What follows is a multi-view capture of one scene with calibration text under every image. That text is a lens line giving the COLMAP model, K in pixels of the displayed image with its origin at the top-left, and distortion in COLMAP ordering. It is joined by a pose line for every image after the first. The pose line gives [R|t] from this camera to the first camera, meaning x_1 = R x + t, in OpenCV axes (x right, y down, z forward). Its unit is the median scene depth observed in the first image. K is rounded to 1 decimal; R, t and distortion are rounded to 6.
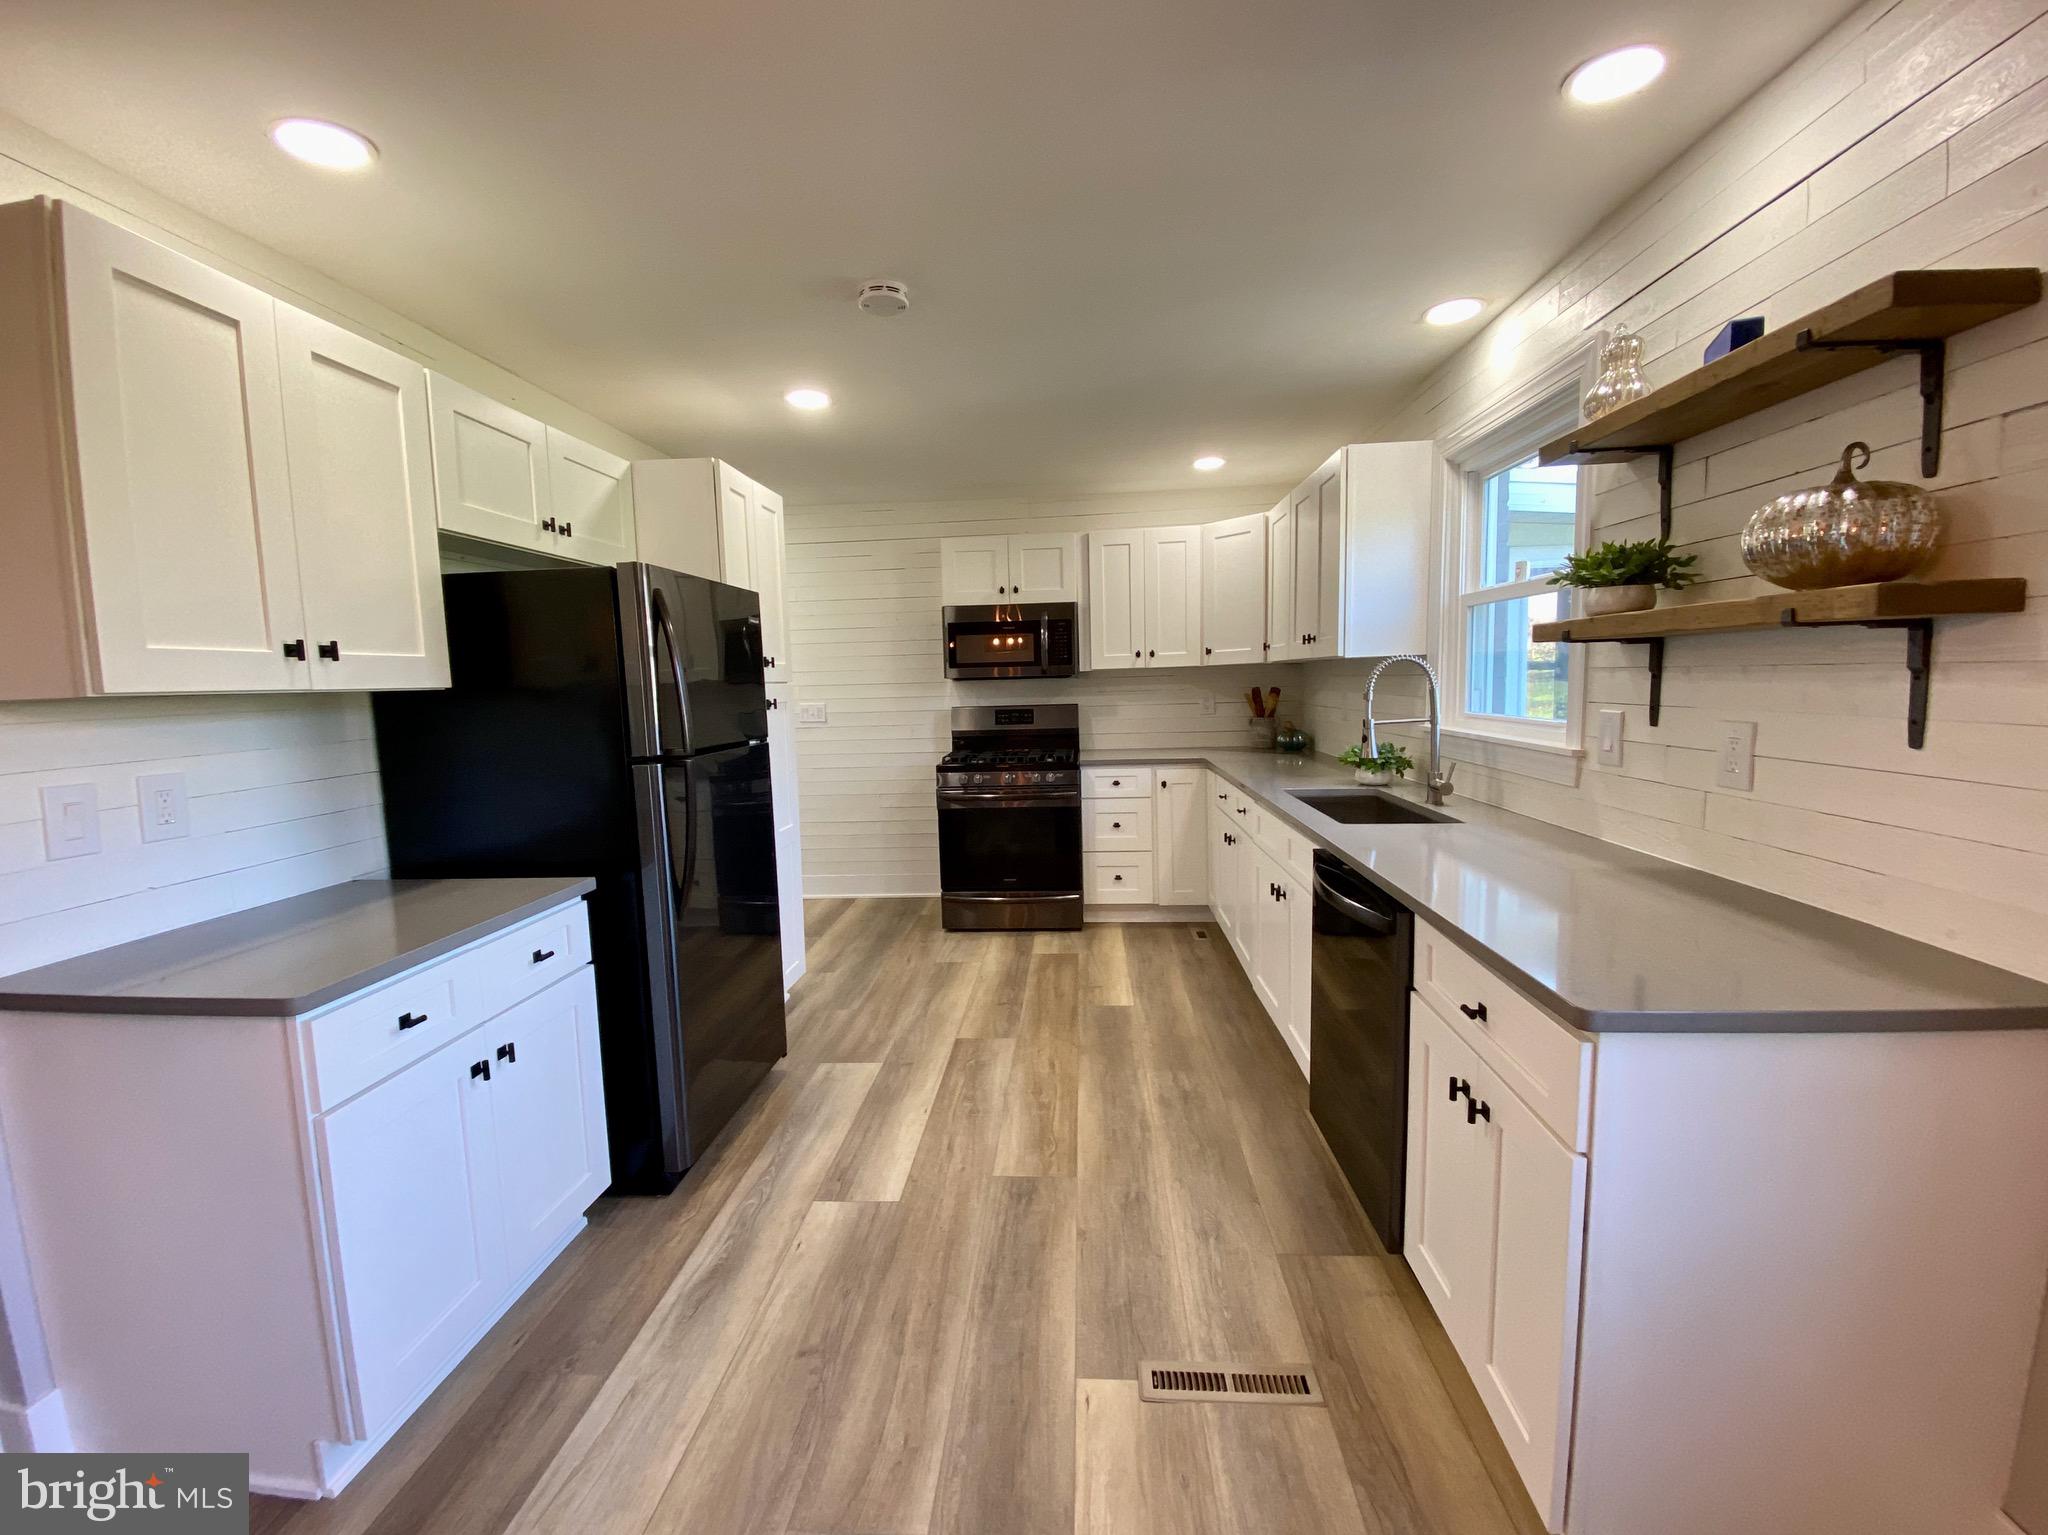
lens RADIAL K [[836.9, 0, 1010.6], [0, 836.9, 763.0], [0, 0, 1]] dist [0.028020, -0.024146]
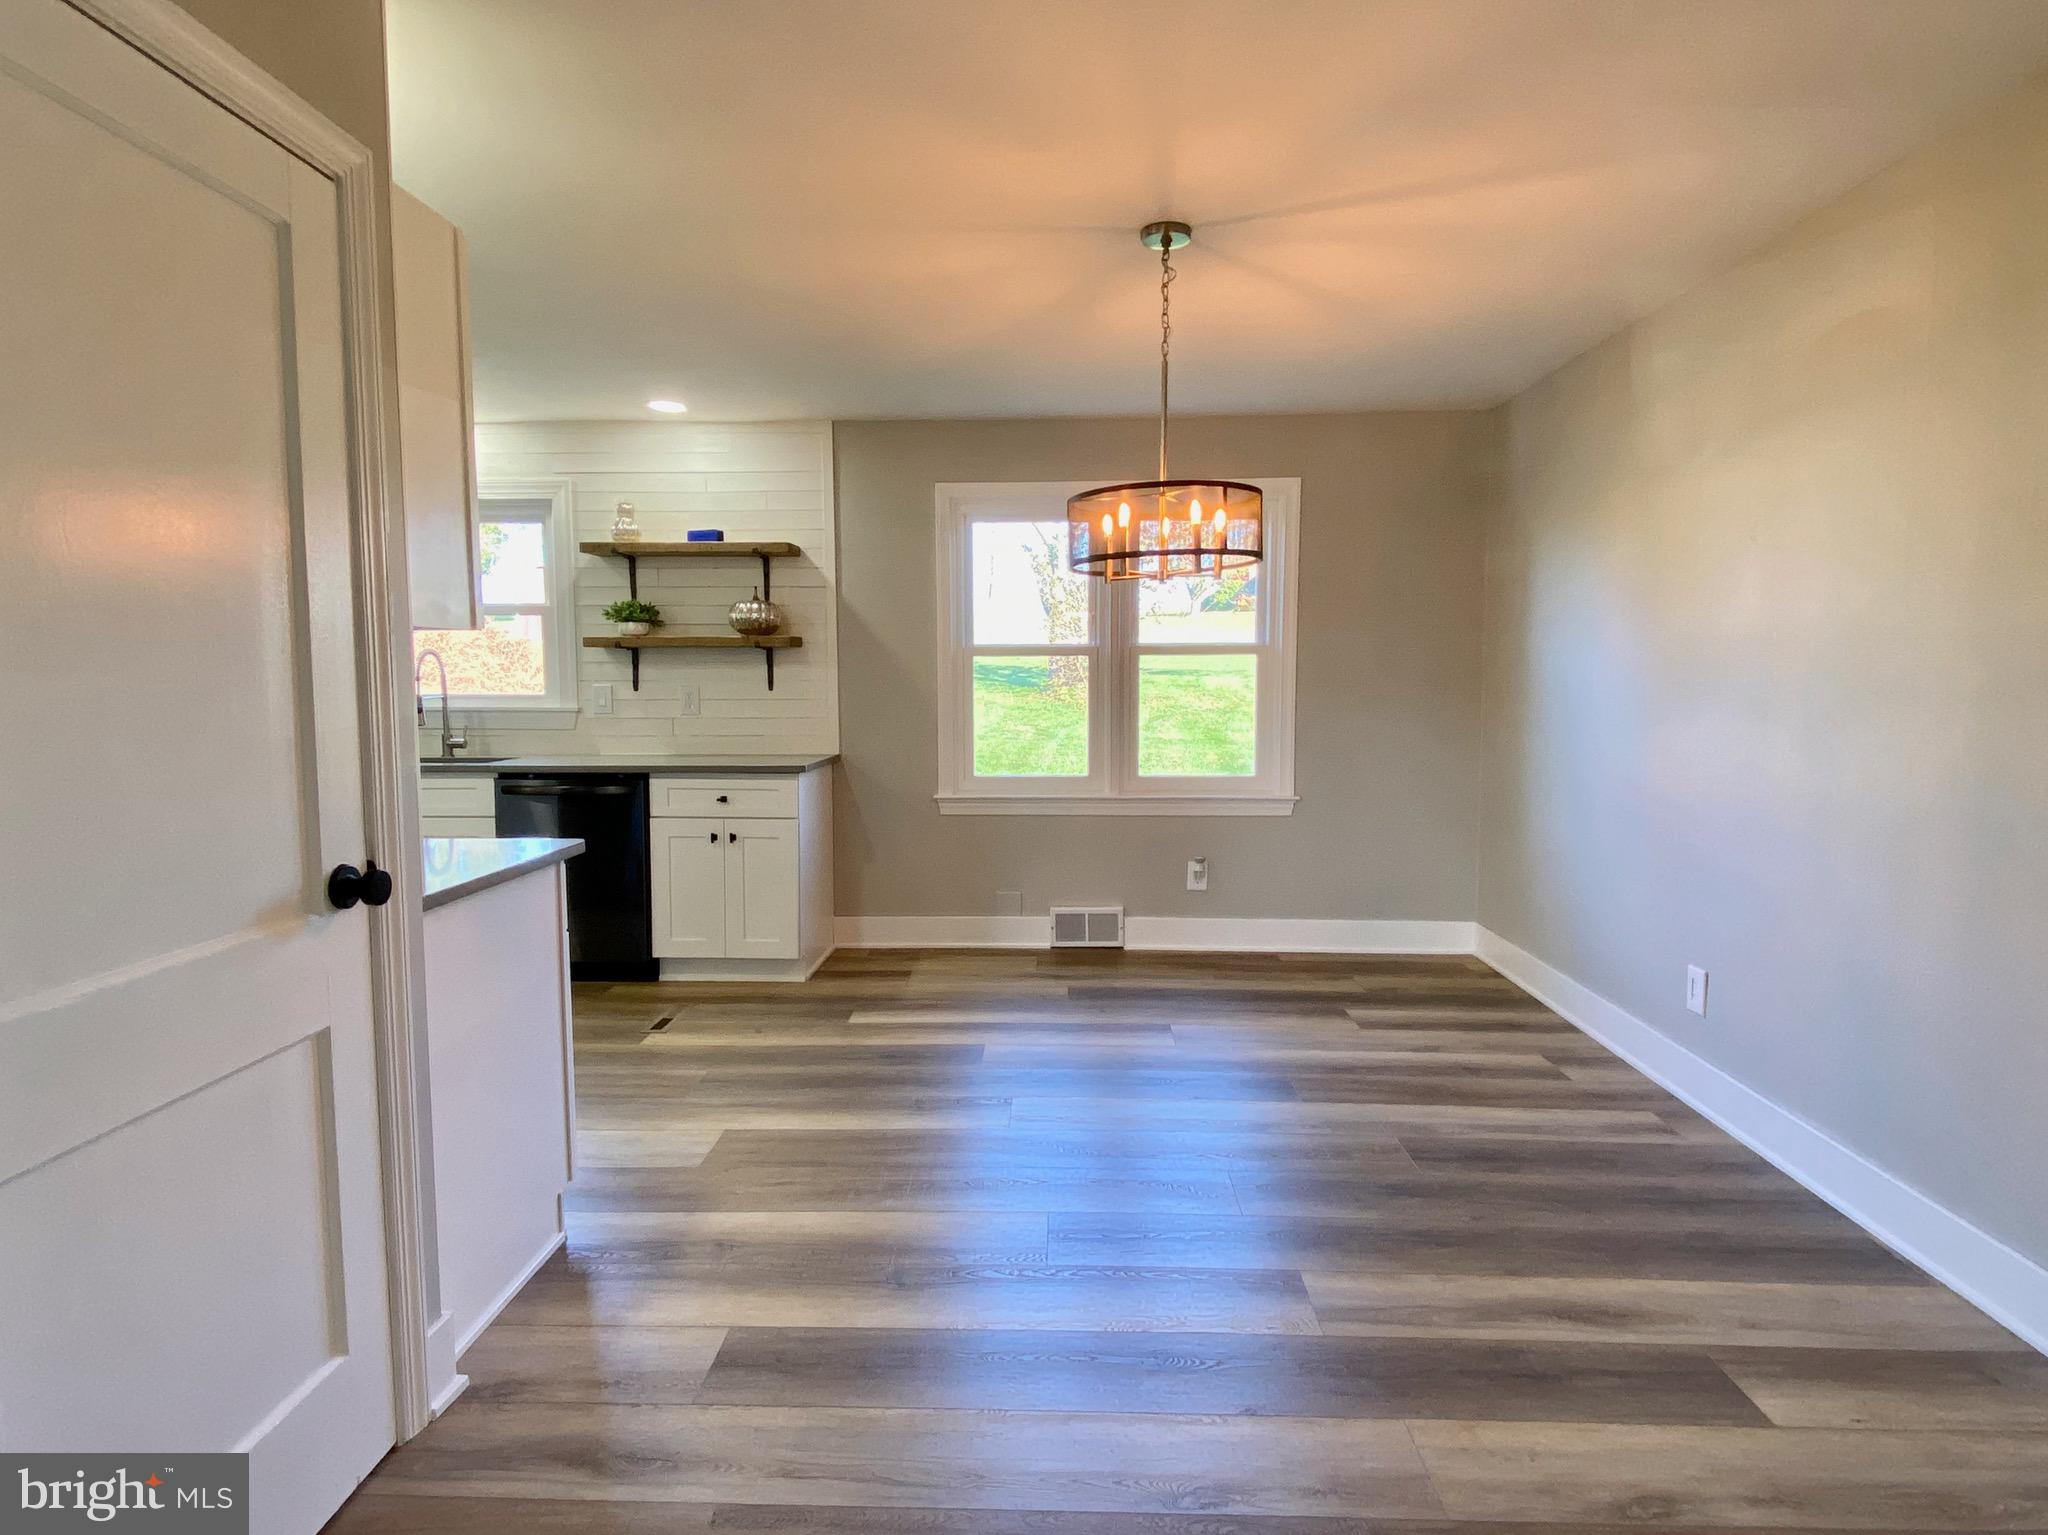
lens RADIAL K [[1096.0, 0, 1024.0], [0, 1096.0, 767.5], [0, 0, 1]] dist [0.045283, -0.000297]
pose [[-0.048637, -0.056724, 0.997205, -1.455727], [0.104004, 0.992671, 0.061539, 0.054724], [-0.993387, 0.106706, -0.042381, 0.146347]]
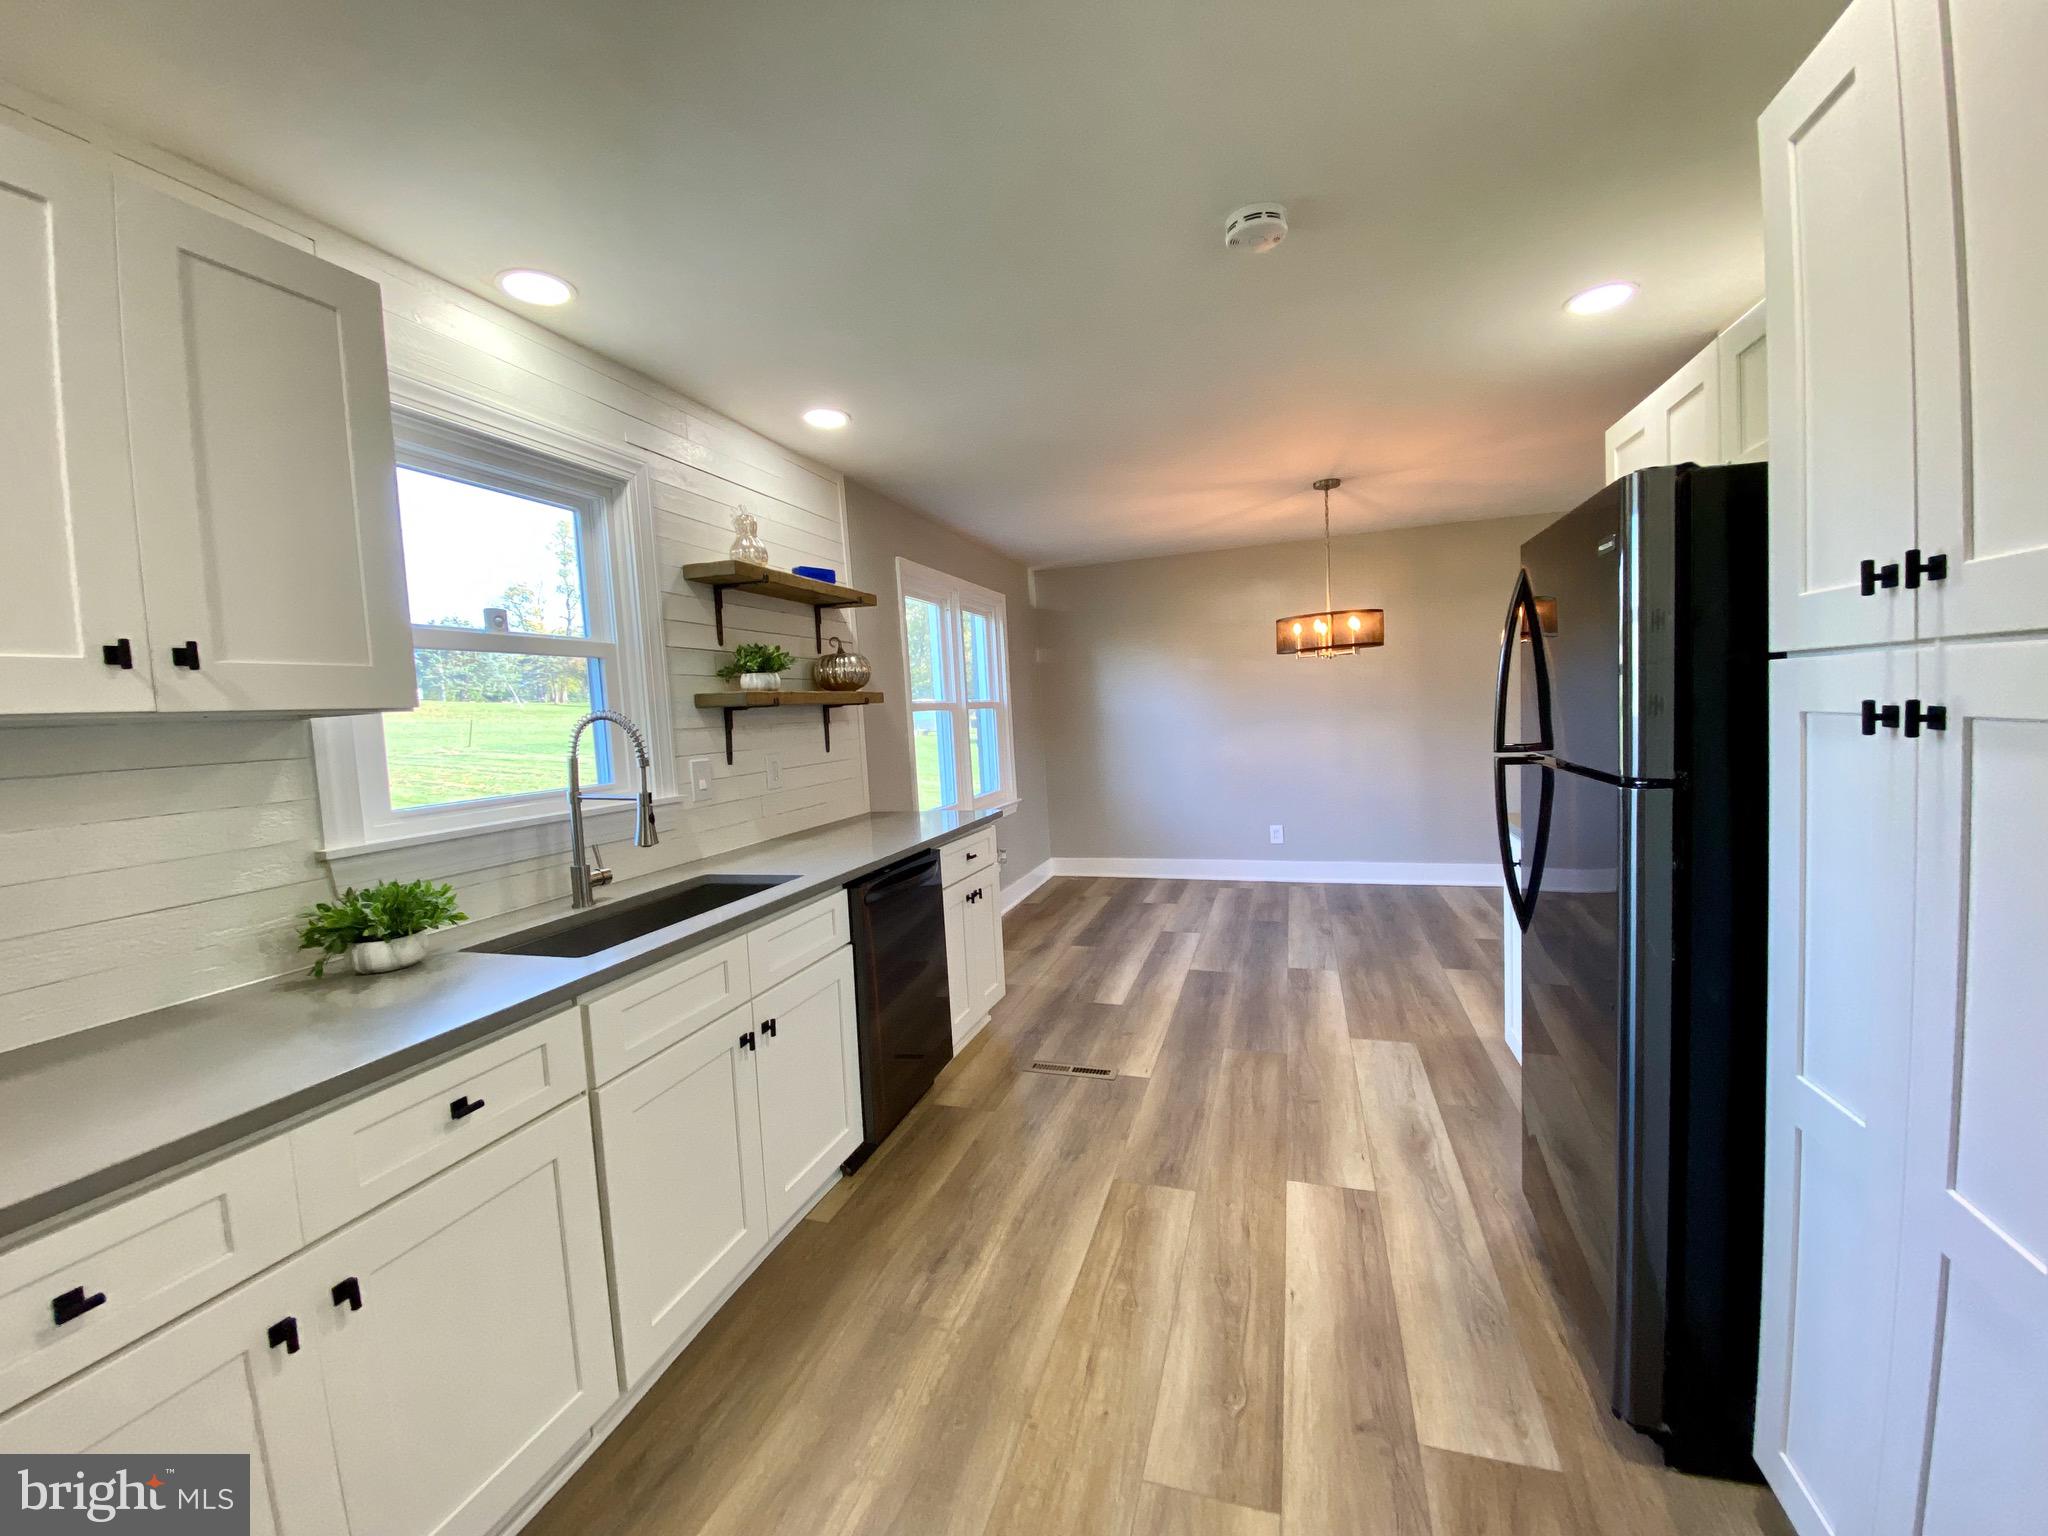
lens RADIAL K [[818.3, 0, 1006.9], [0, 818.3, 760.4], [0, 0, 1]] dist [0.000838, -0.012456]
pose [[-0.966398, 0.064935, 0.248713, -0.071094], [0.105163, 0.982764, 0.152036, -0.166580], [-0.234553, 0.173082, -0.956571, 1.709125]]
